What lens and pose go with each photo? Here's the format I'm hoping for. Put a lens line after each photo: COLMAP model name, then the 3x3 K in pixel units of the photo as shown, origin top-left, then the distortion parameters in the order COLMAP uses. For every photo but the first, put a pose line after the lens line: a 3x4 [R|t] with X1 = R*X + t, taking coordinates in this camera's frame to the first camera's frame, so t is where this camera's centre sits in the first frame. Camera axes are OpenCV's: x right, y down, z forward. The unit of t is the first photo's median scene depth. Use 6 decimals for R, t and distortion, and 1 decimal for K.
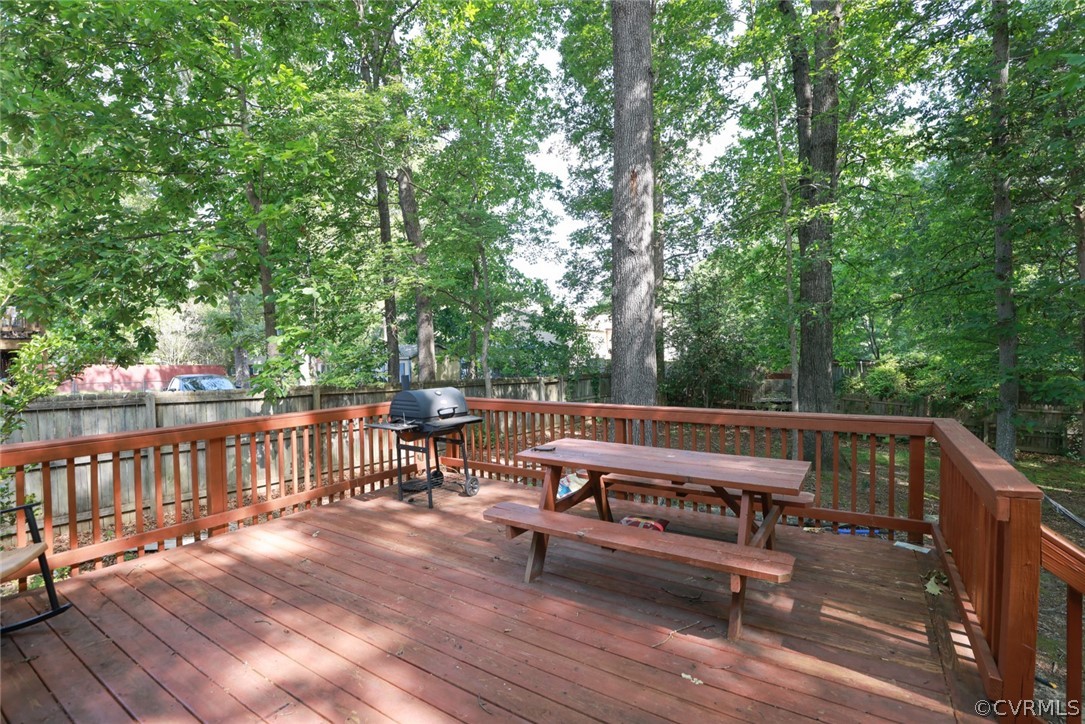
lens RADIAL K [[495.1, 0, 546.8], [0, 495.1, 360.4], [0, 0, 1]] dist [-0.028998, 0.003171]
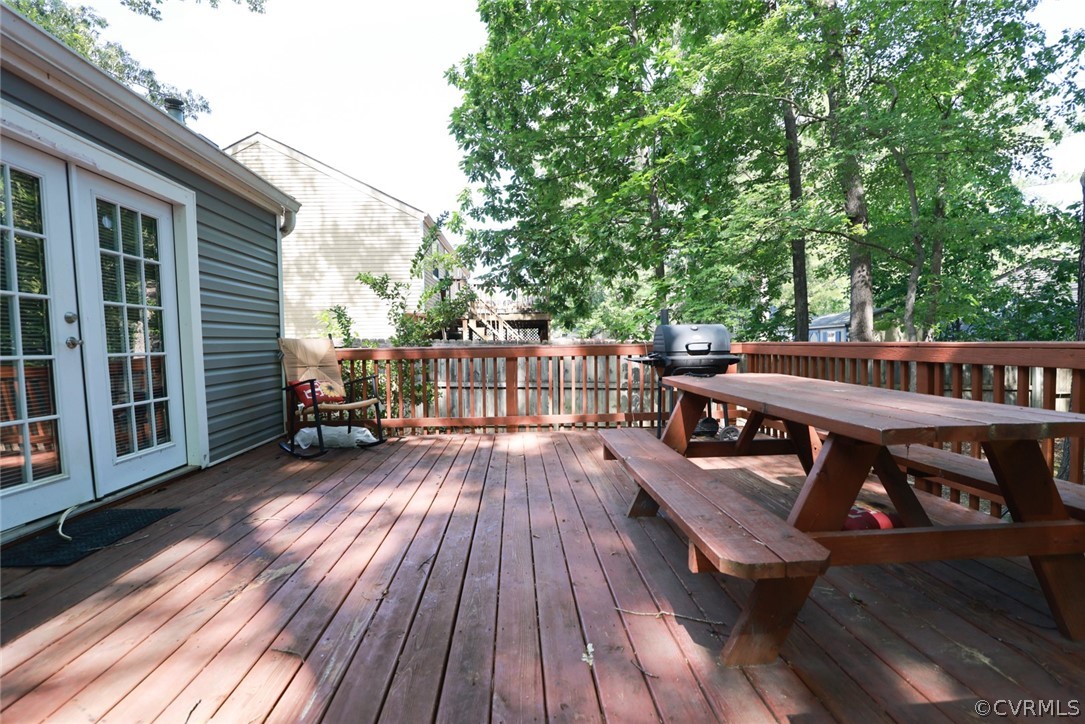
lens RADIAL K [[495.1, 0, 545.4], [0, 495.1, 366.4], [0, 0, 1]] dist [-0.028998, 0.003171]
pose [[0.599451, 0.045738, -0.799104, 0.555119], [-0.005781, 0.998587, 0.052819, 0.147666], [0.800391, -0.027043, 0.598869, 0.384196]]
